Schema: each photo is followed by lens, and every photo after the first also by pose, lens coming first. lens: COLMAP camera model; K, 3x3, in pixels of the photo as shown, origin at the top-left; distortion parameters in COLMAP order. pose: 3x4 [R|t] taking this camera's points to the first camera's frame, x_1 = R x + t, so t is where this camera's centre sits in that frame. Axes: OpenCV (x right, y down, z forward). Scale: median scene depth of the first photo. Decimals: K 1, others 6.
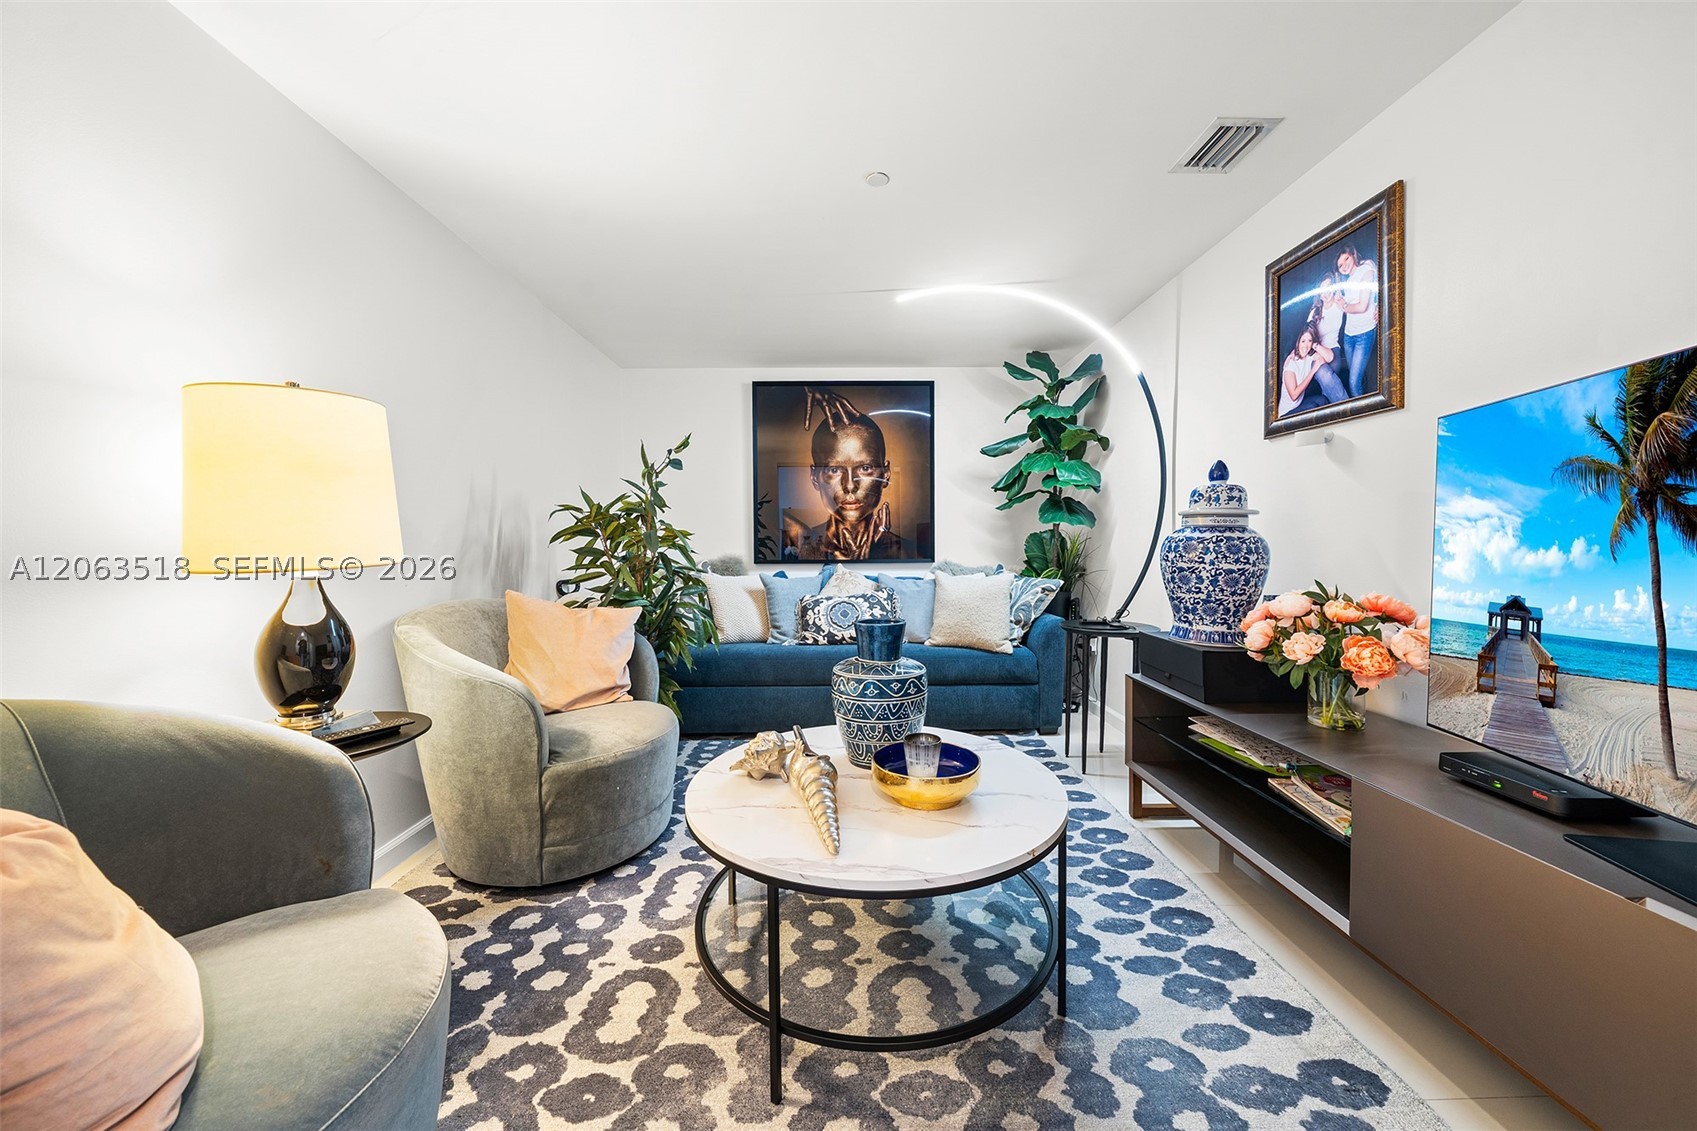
lens RADIAL K [[585.1, 0, 858.1], [0, 585.1, 556.5], [0, 0, 1]] dist [-0.006259, -0.000003]
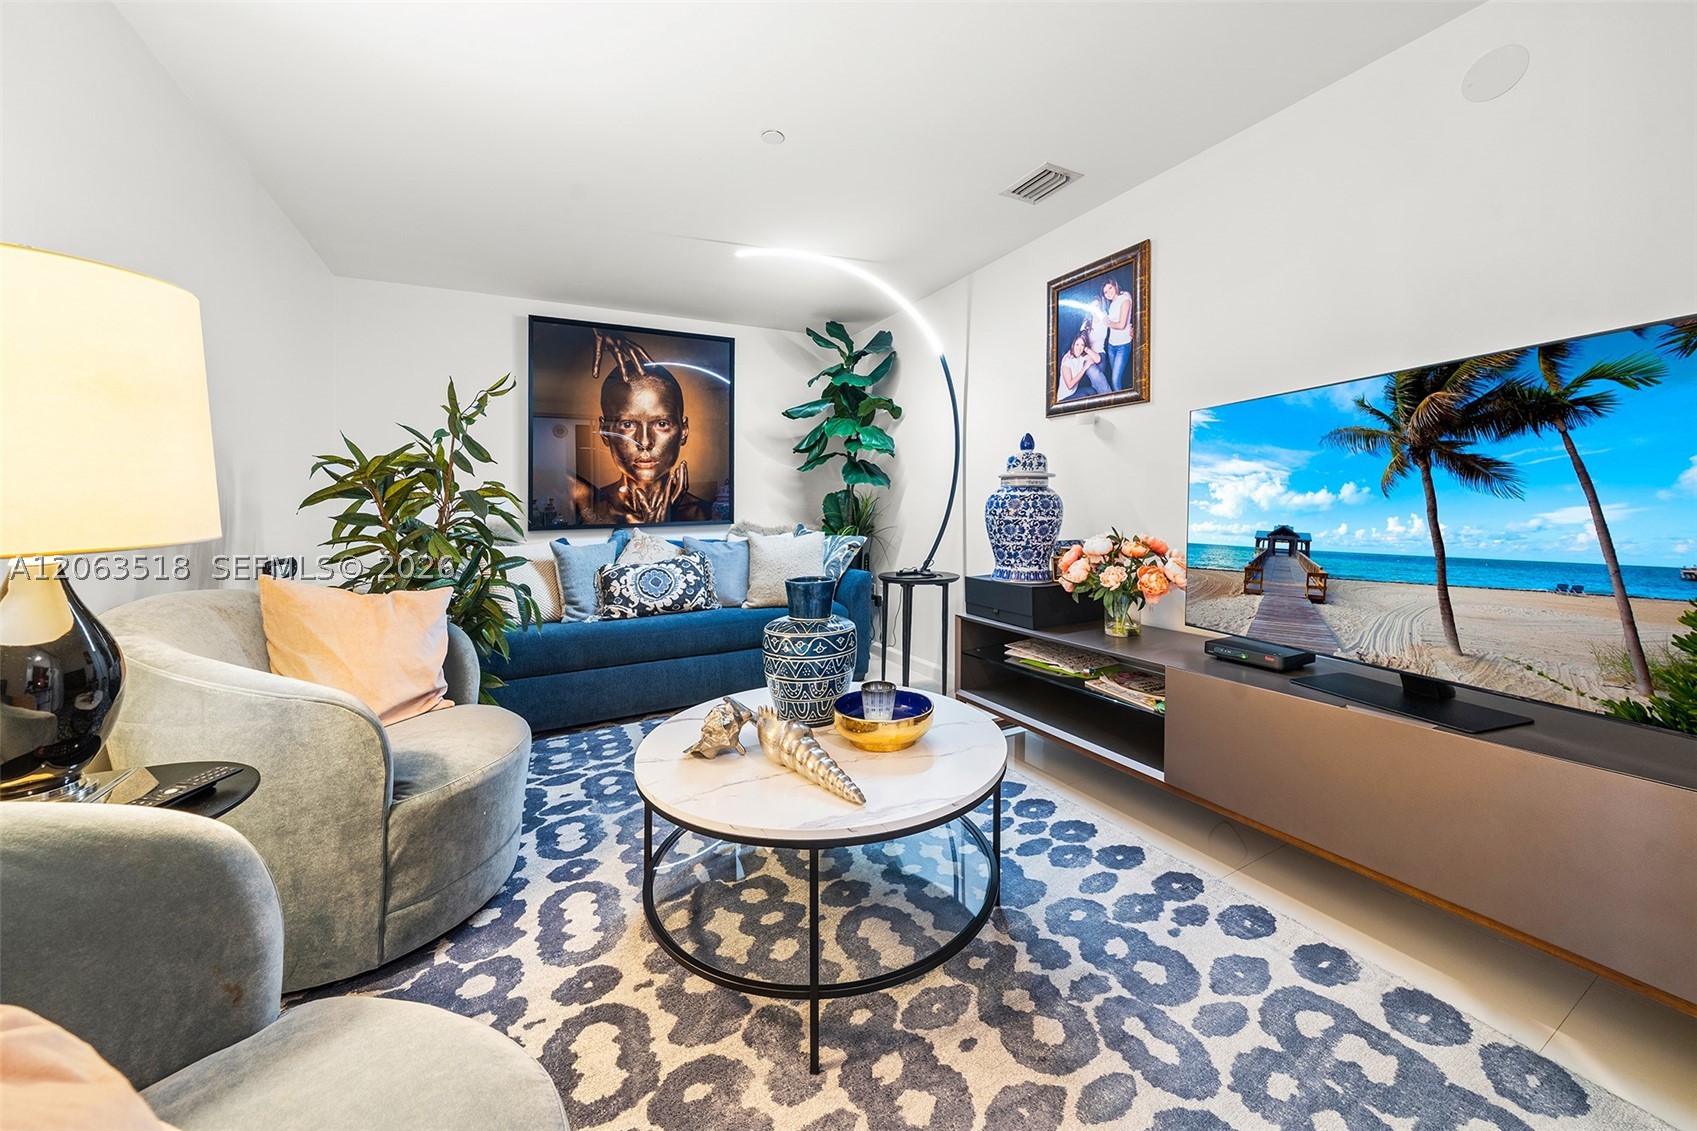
lens RADIAL K [[601.8, 0, 852.6], [0, 601.8, 512.4], [0, 0, 1]] dist [-0.005149, 0.000369]
pose [[0.891686, -0.017104, 0.452331, -0.334653], [0.022273, 0.999733, -0.006103, 0.003195], [-0.452106, 0.015517, 0.891829, 0.037898]]
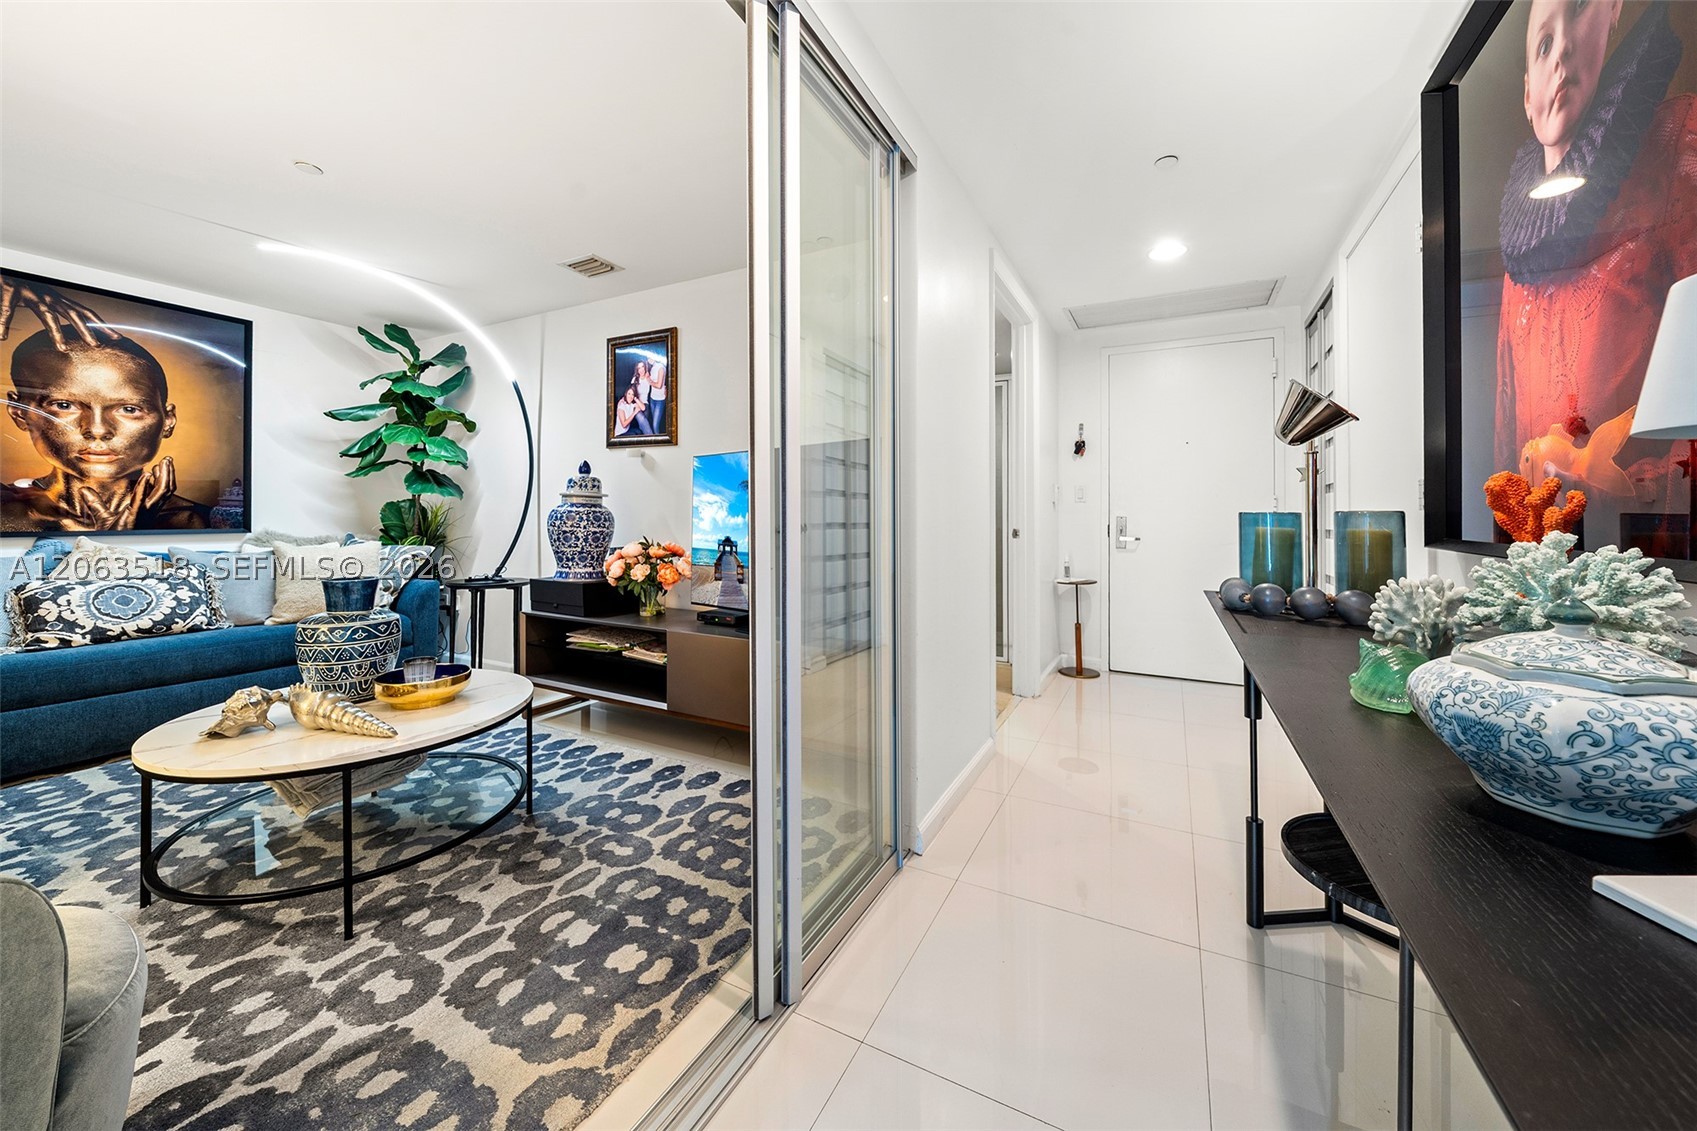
lens RADIAL K [[585.1, 0, 849.7], [0, 585.1, 539.5], [0, 0, 1]] dist [-0.006259, -0.000003]
pose [[0.470487, -0.025665, 0.882034, -0.472606], [0.006649, 0.999652, 0.025541, 0.008899], [-0.882382, -0.006152, 0.470494, -0.384402]]
